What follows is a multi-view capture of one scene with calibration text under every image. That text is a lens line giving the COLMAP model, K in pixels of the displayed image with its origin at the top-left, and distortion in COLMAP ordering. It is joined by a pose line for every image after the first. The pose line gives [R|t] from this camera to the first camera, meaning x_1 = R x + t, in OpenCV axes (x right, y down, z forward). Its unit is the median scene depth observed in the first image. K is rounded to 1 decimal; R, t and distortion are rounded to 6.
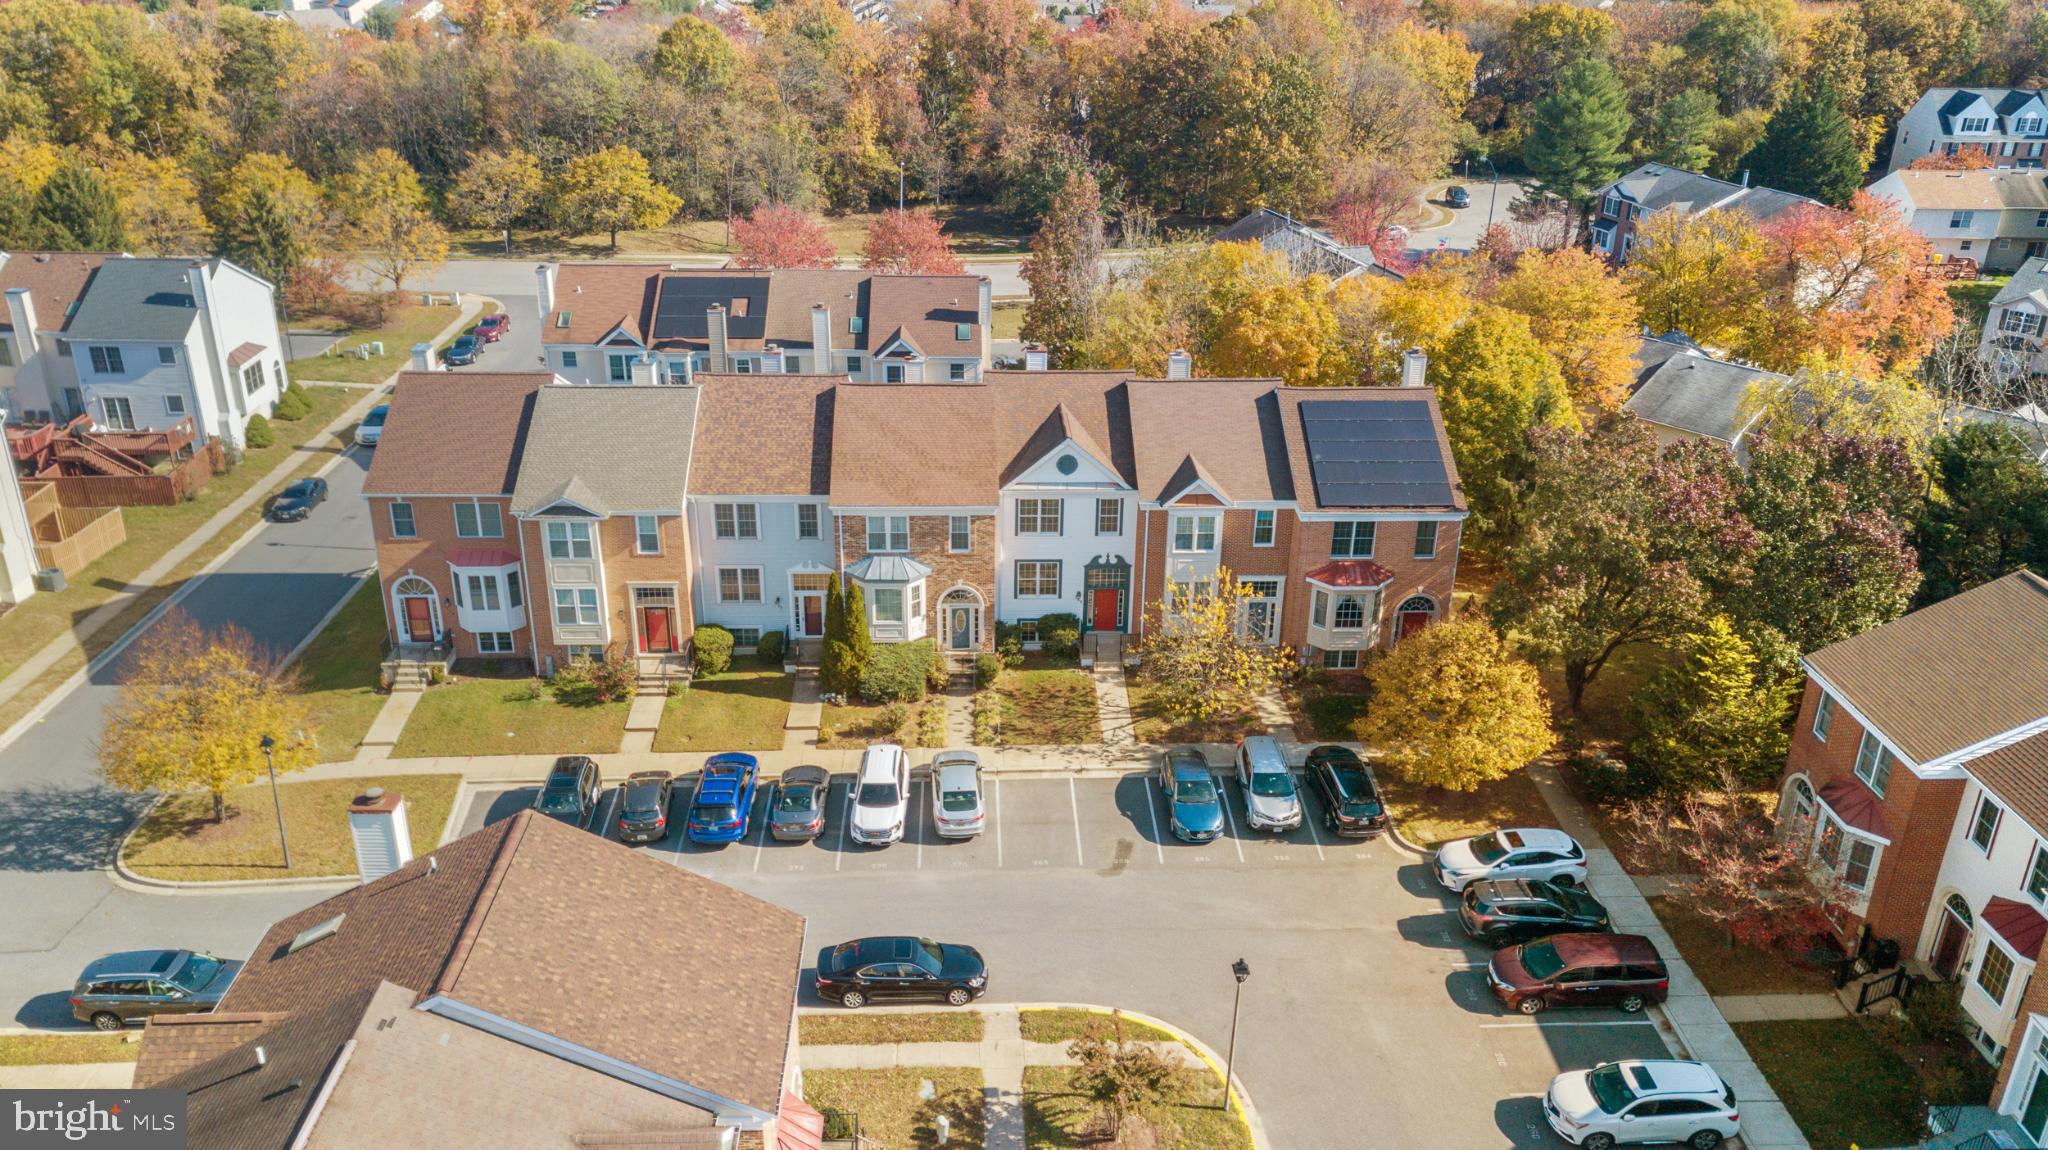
lens RADIAL K [[1517.9, 0, 1026.9], [0, 1517.9, 575.3], [0, 0, 1]] dist [0.002823, -0.010417]
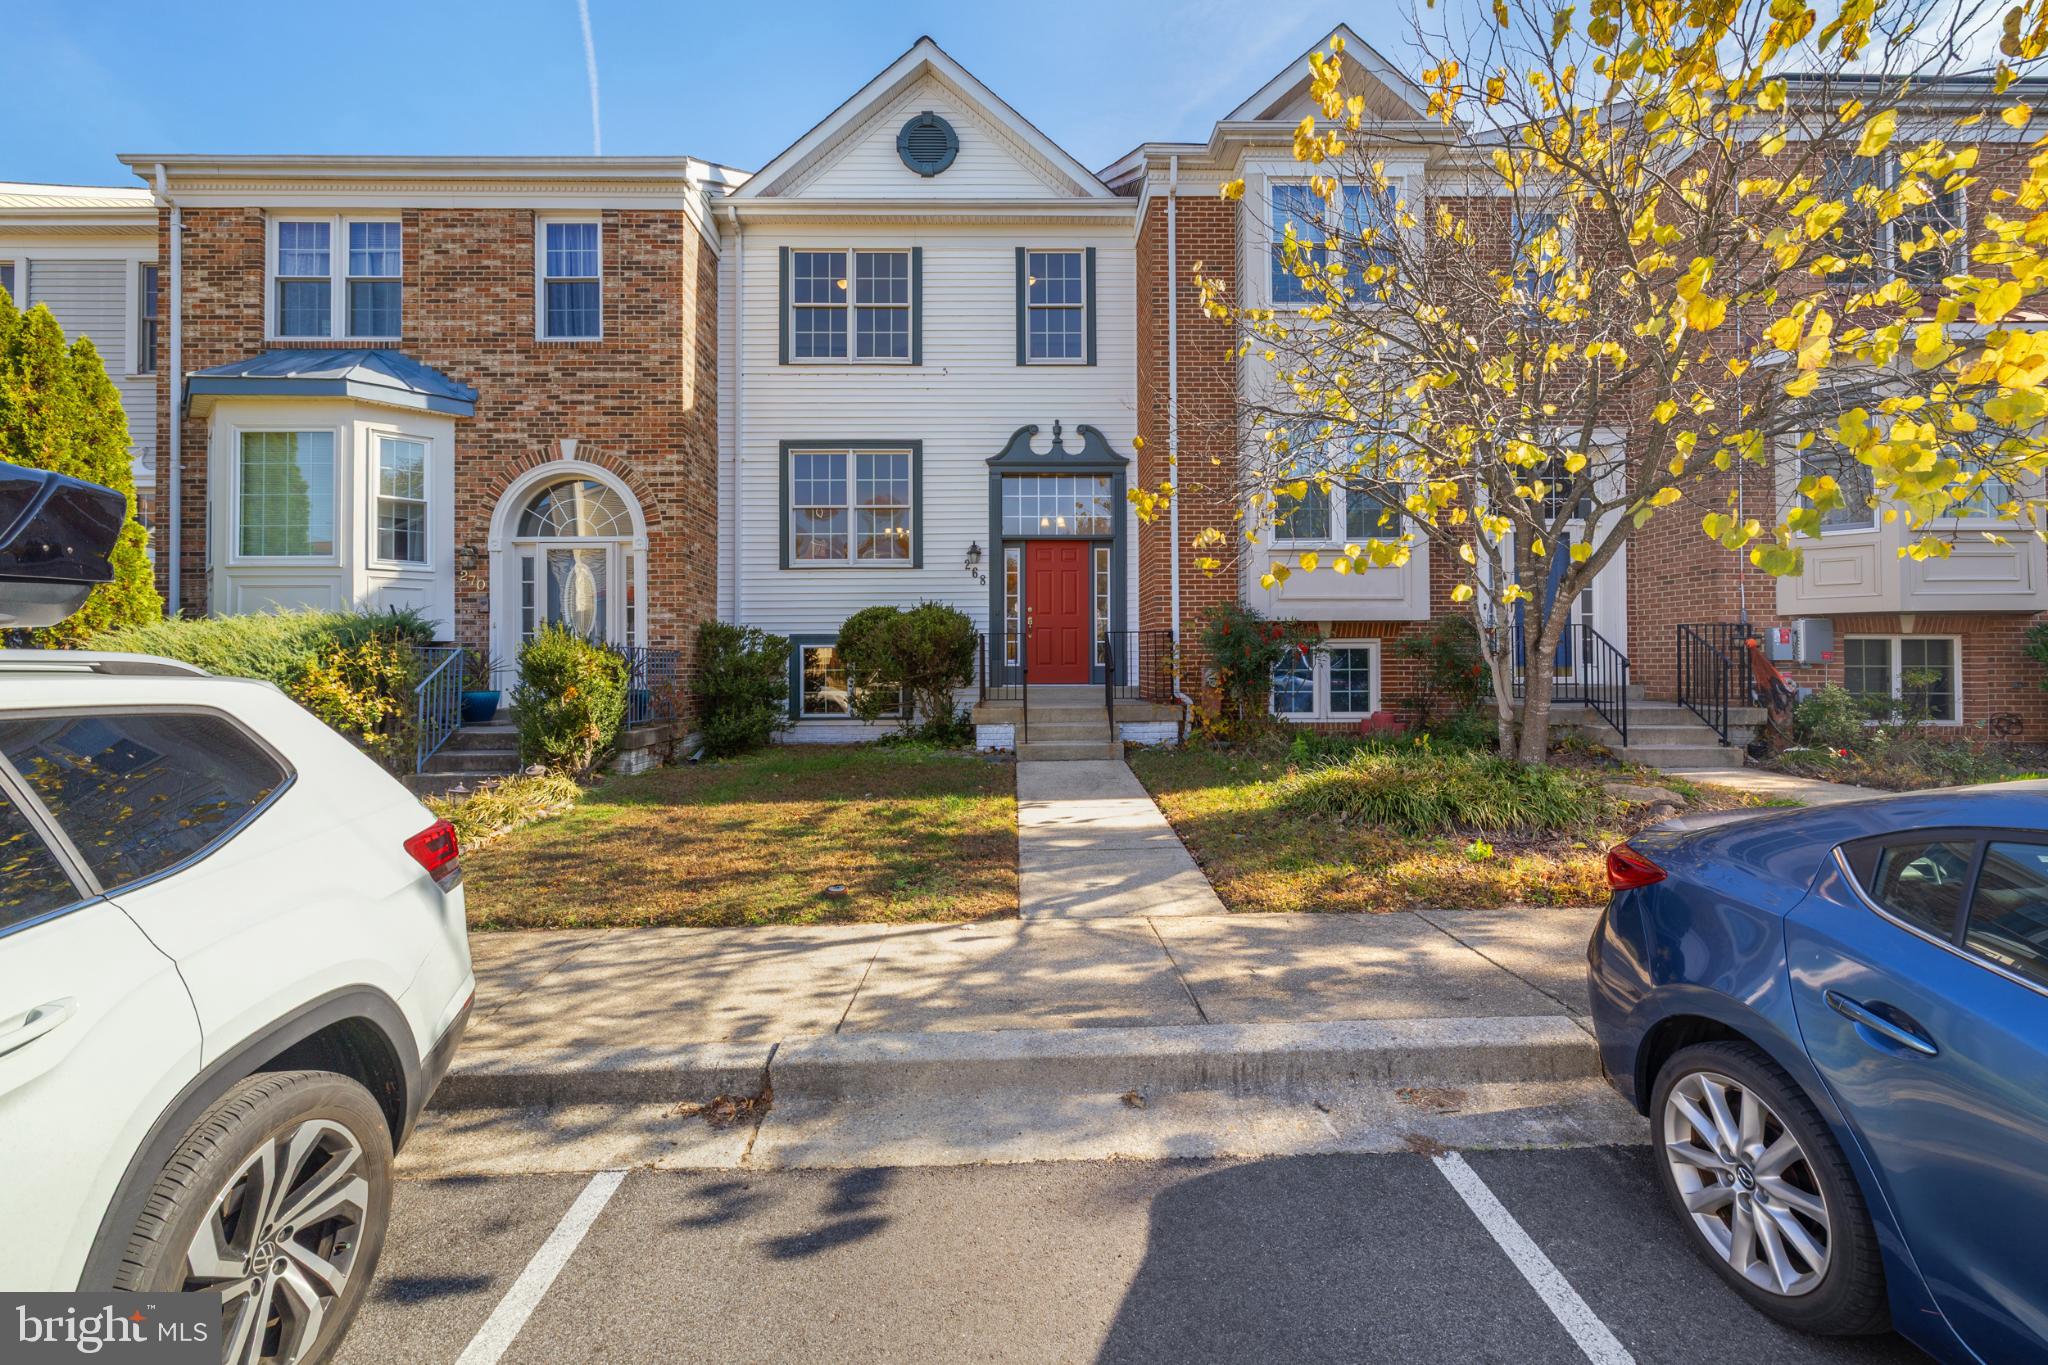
lens RADIAL K [[865.7, 0, 1032.3], [0, 865.7, 693.5], [0, 0, 1]] dist [0.003473, 0.000150]
pose [[0.999676, -0.016794, -0.019145, 0.051724], [0.006996, 0.903926, -0.427632, 0.124736], [0.024488, 0.427359, 0.903750, 0.870495]]
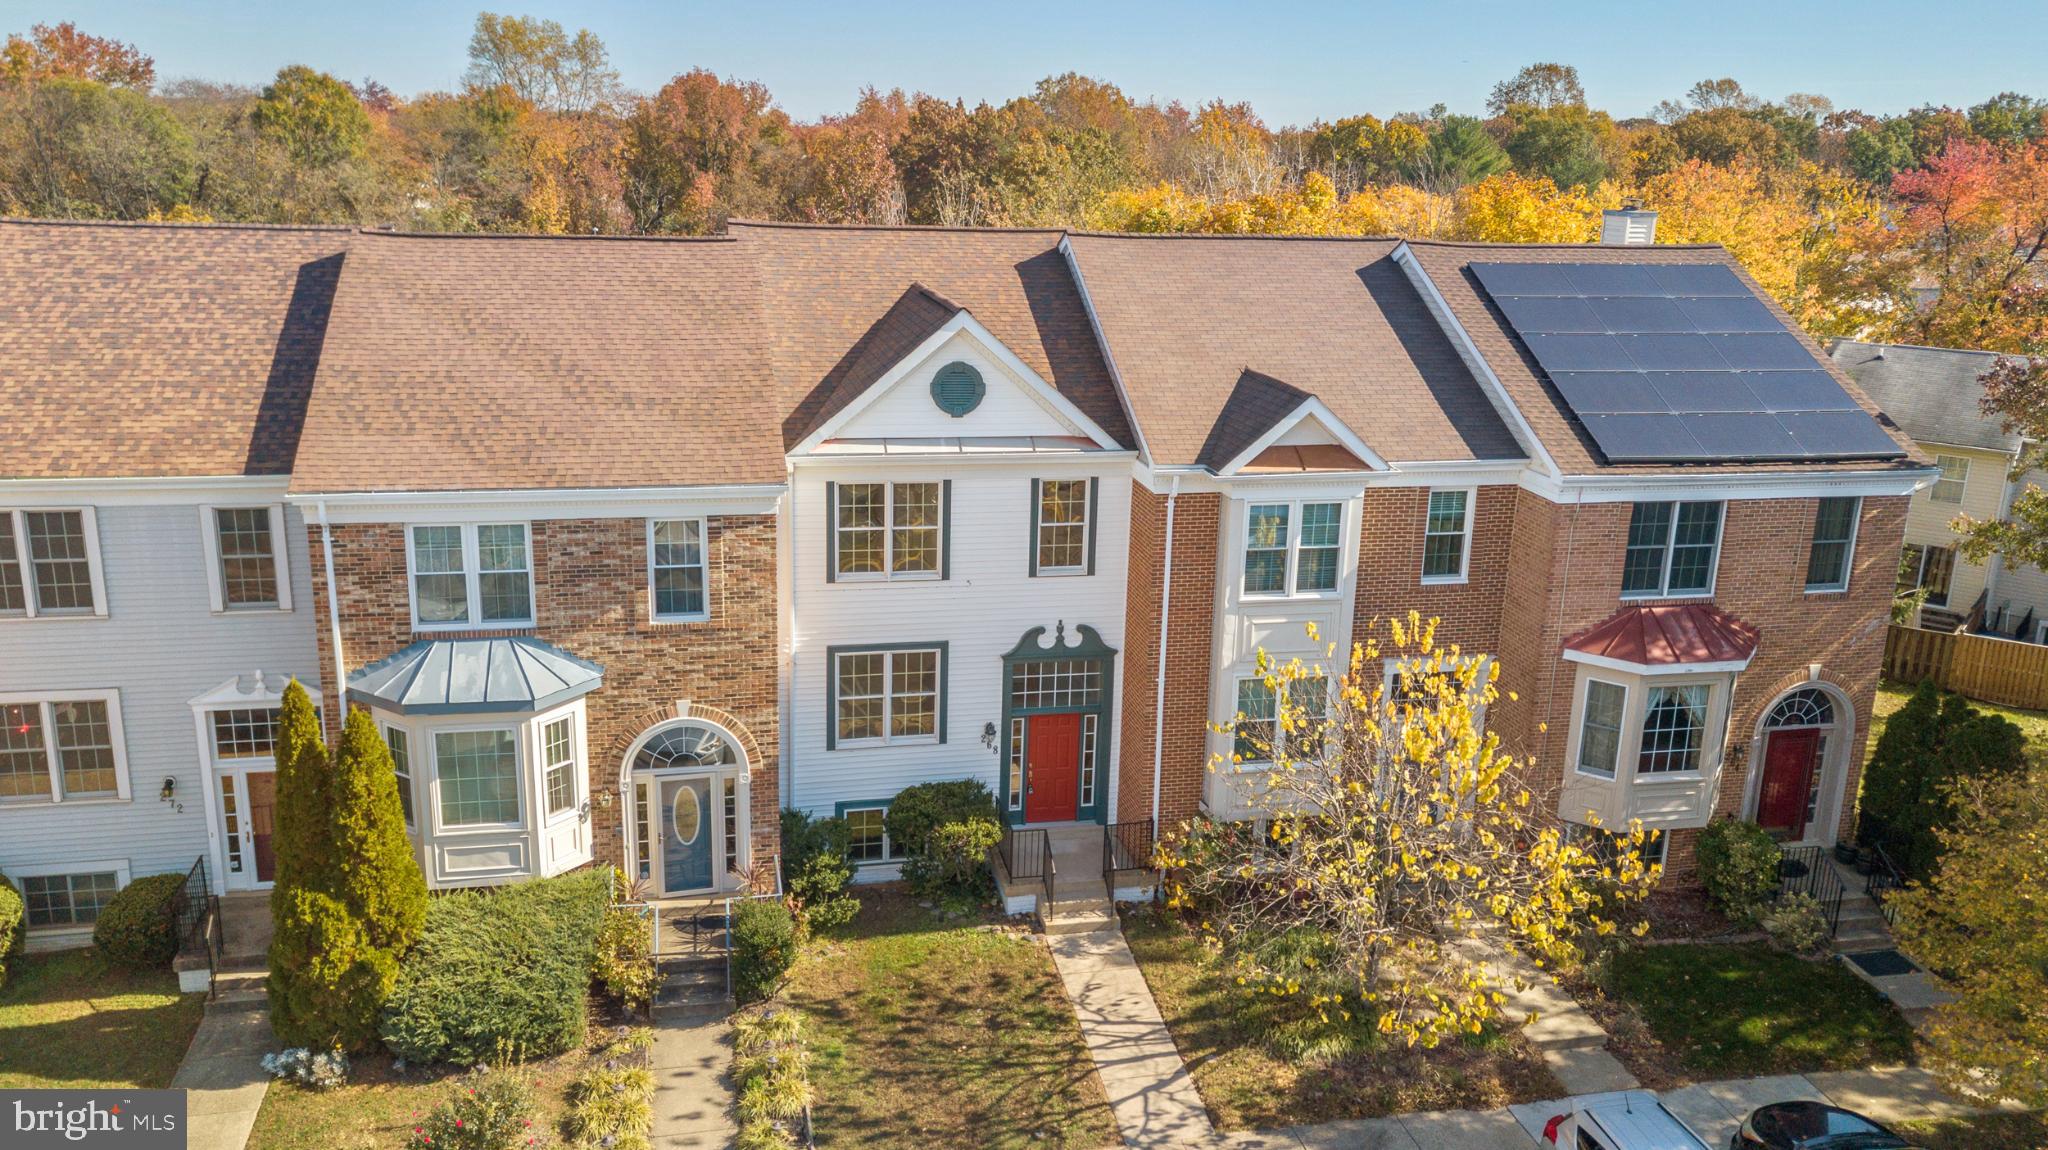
lens RADIAL K [[1517.9, 0, 1022.1], [0, 1517.9, 565.8], [0, 0, 1]] dist [0.002823, -0.010417]
pose [[0.984334, -0.030553, 0.173644, -0.025864], [0.058455, 0.985719, -0.157925, 0.034113], [-0.166339, 0.165601, 0.972064, 0.624697]]
